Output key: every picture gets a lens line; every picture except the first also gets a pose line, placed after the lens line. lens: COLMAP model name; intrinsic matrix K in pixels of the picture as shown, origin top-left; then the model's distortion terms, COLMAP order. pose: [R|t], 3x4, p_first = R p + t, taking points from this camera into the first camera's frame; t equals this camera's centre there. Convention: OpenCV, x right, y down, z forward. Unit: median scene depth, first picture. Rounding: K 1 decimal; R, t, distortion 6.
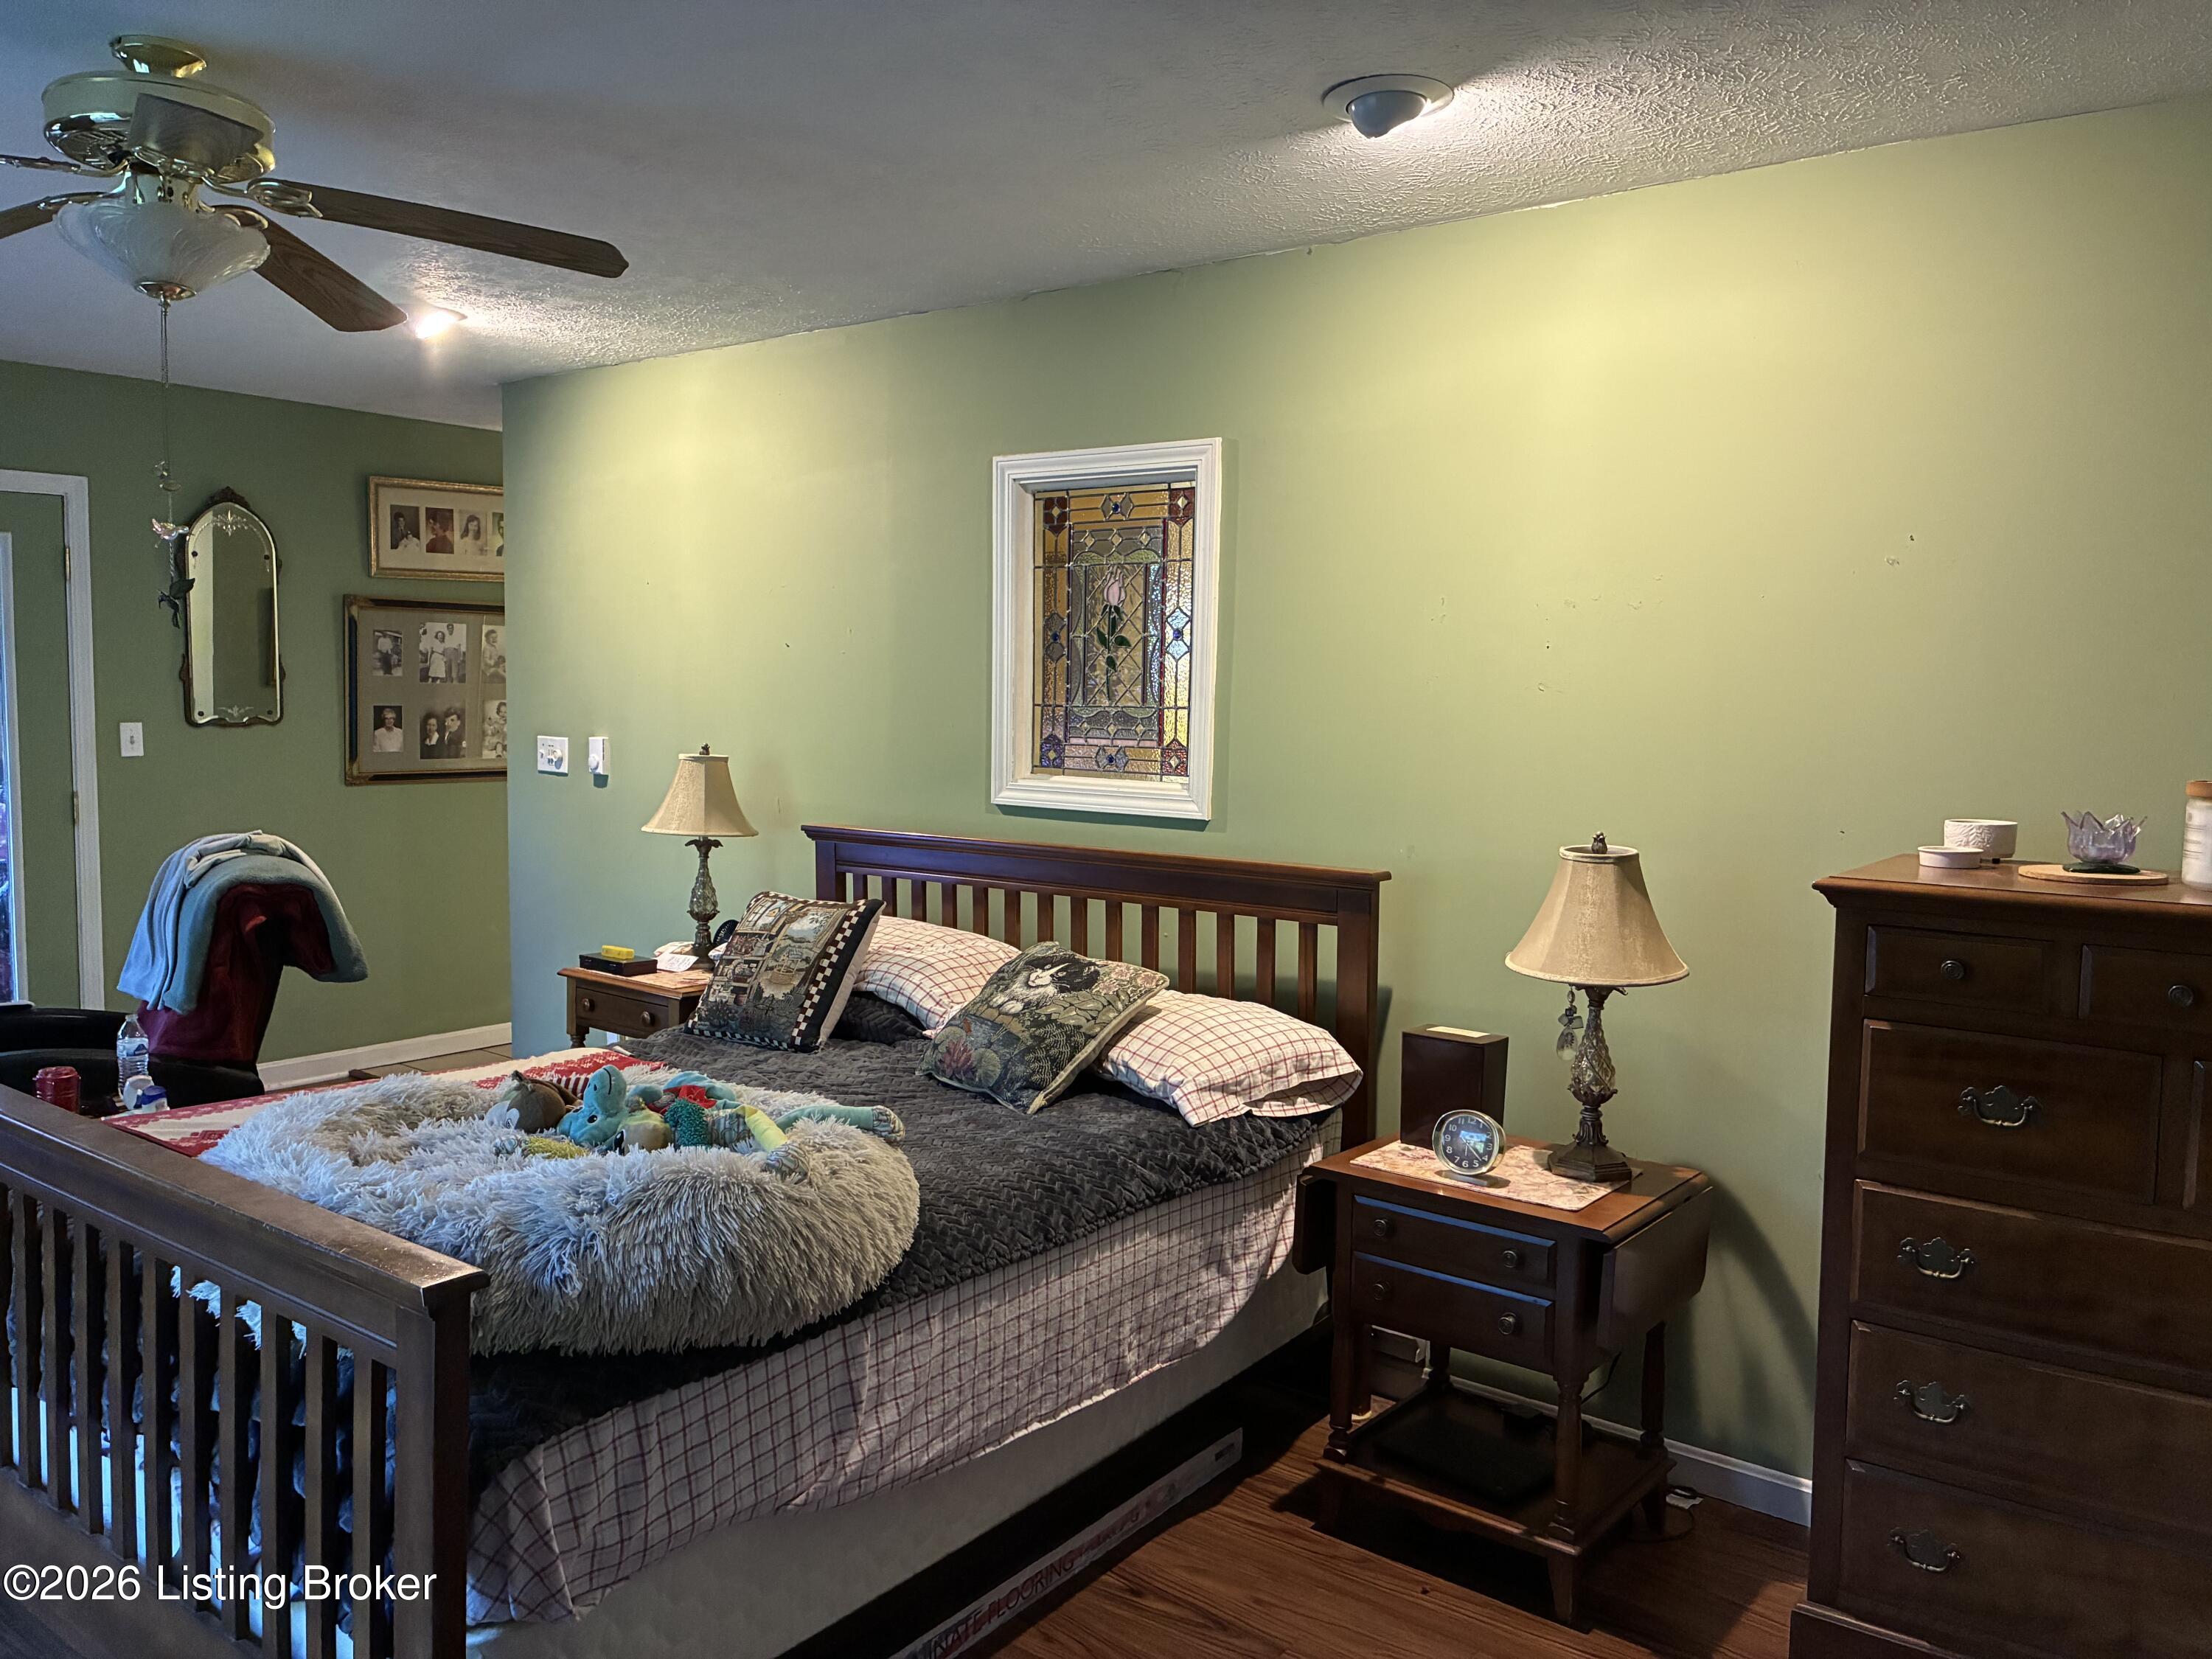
lens RADIAL K [[1684.5, 0, 1109.5], [0, 1684.5, 843.5], [0, 0, 1]] dist [0.111795, -0.000468]
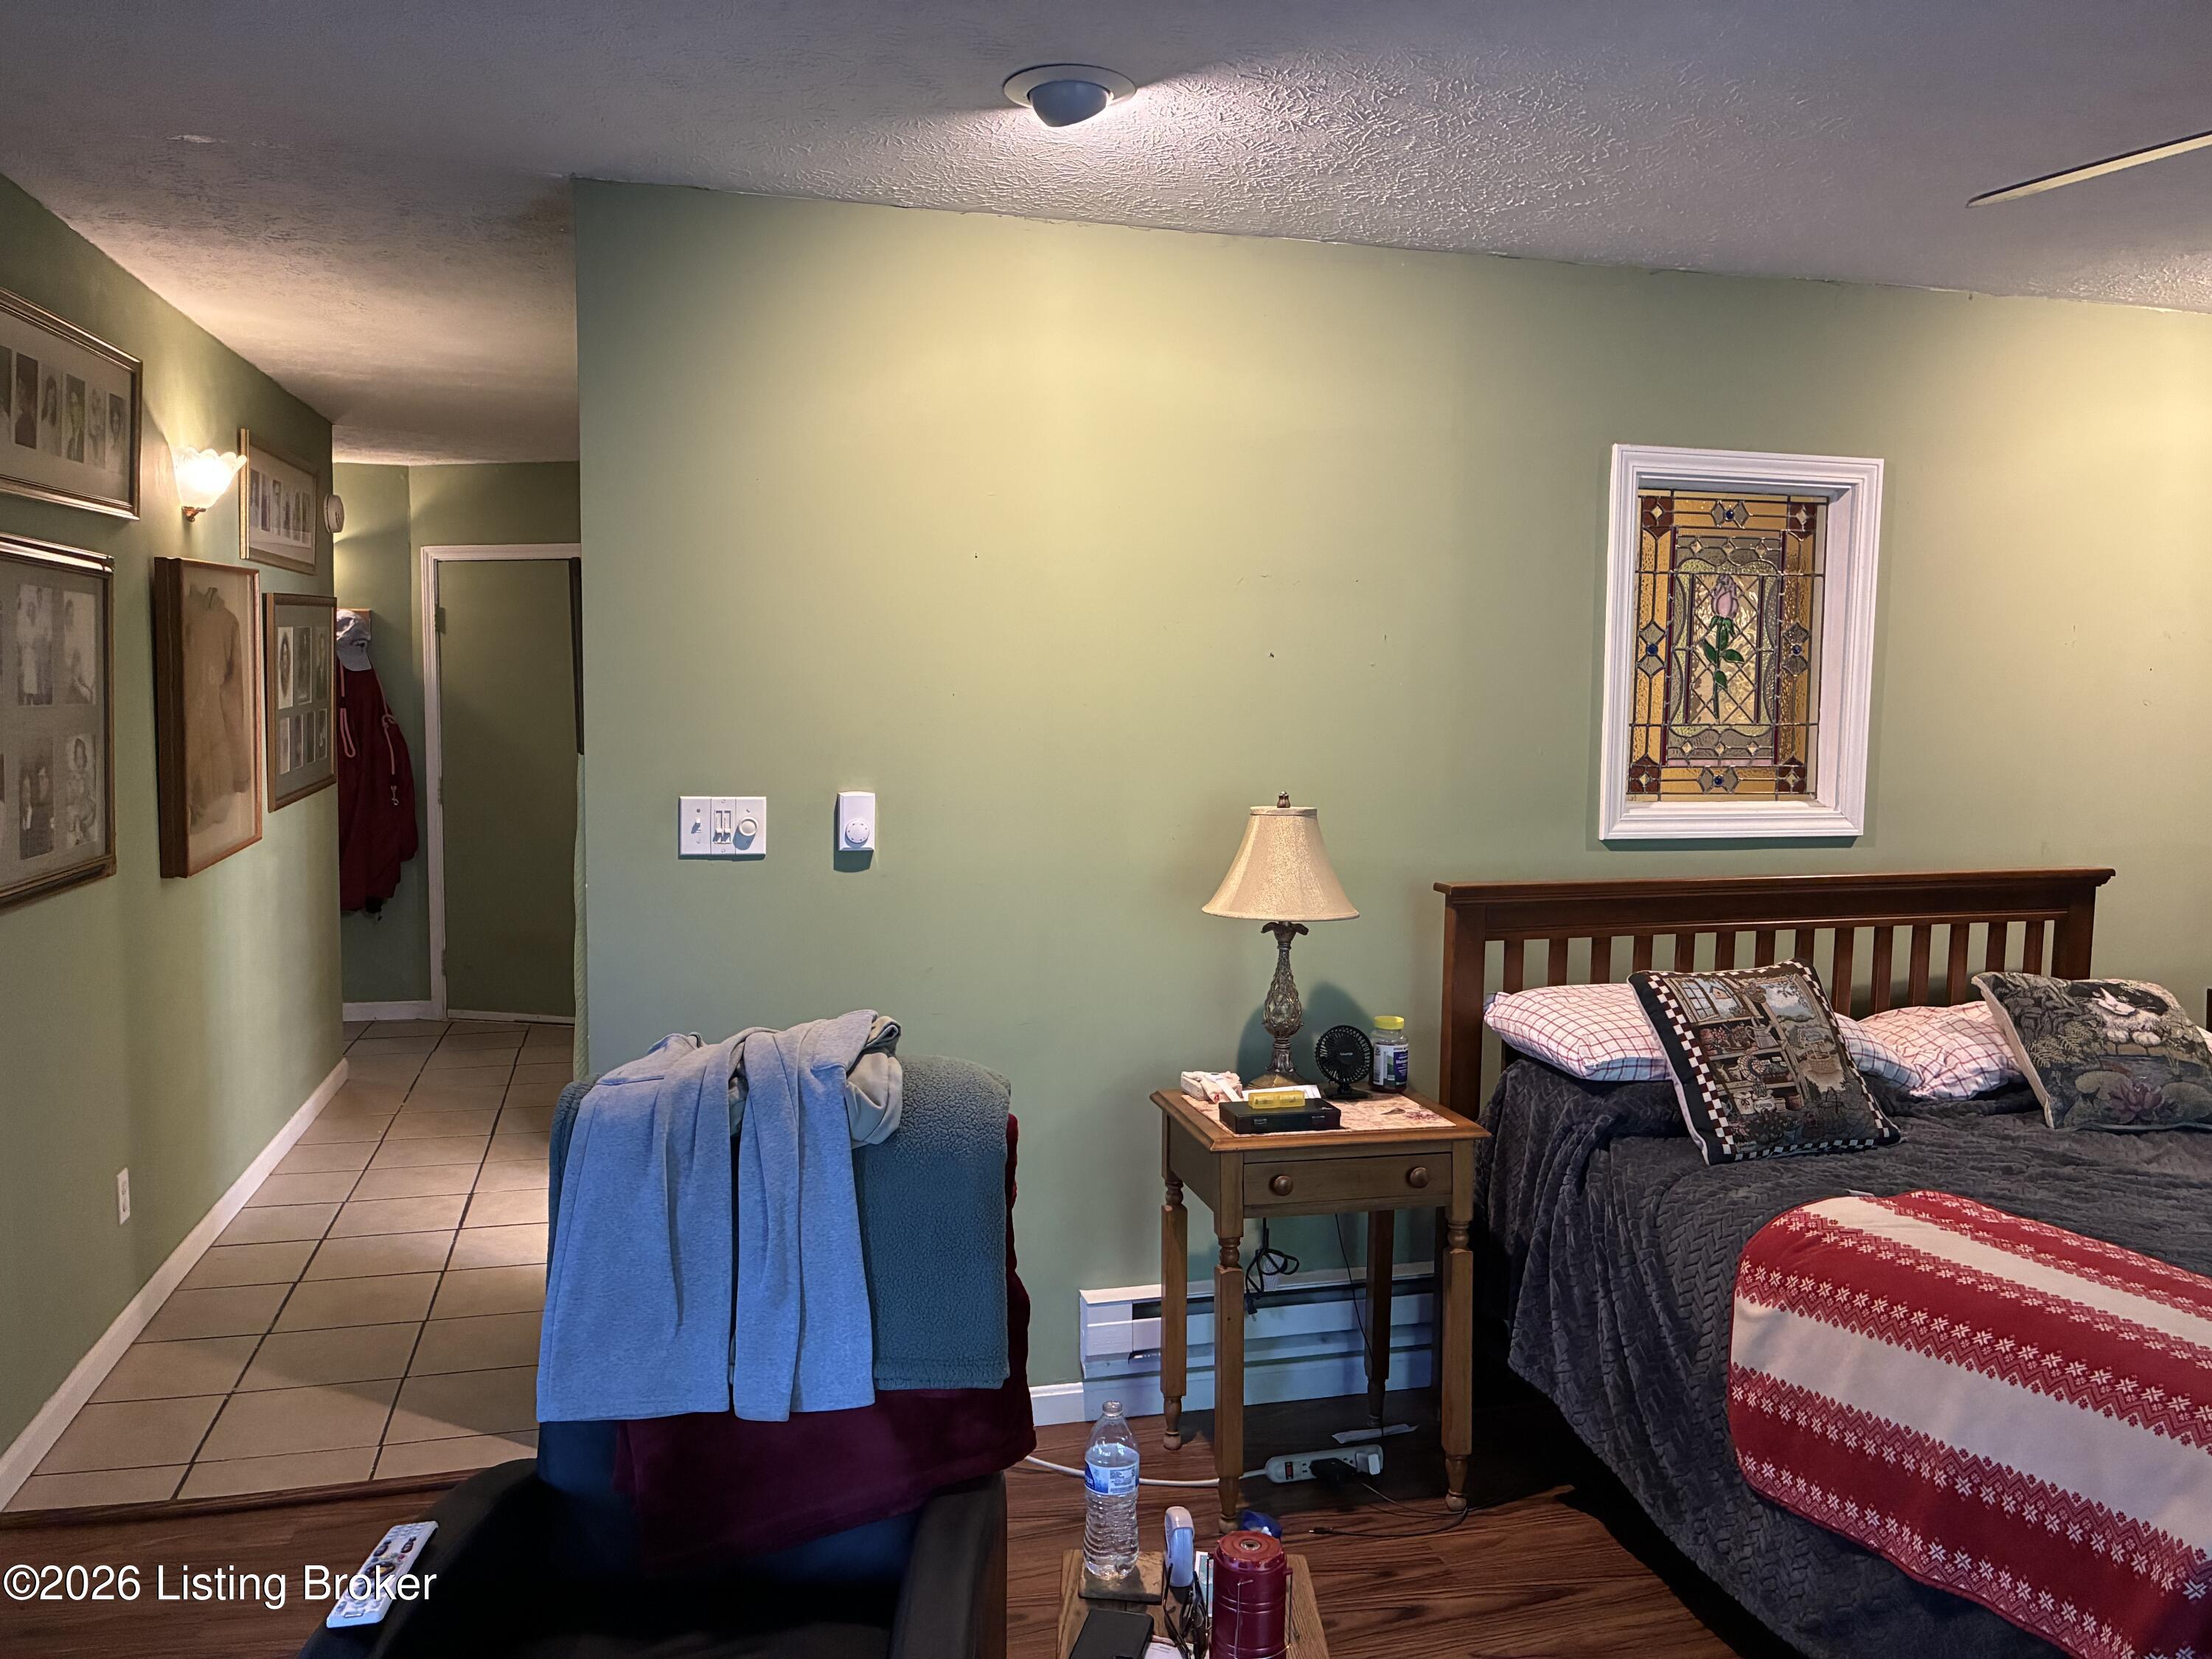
lens RADIAL K [[1683.8, 0, 1102.6], [0, 1683.8, 806.9], [0, 0, 1]] dist [0.065731, -0.075028]
pose [[0.604028, -0.061171, 0.794612, -0.956650], [0.075449, 0.996961, 0.019396, -0.079879], [-0.793384, 0.048237, 0.606807, 0.701449]]
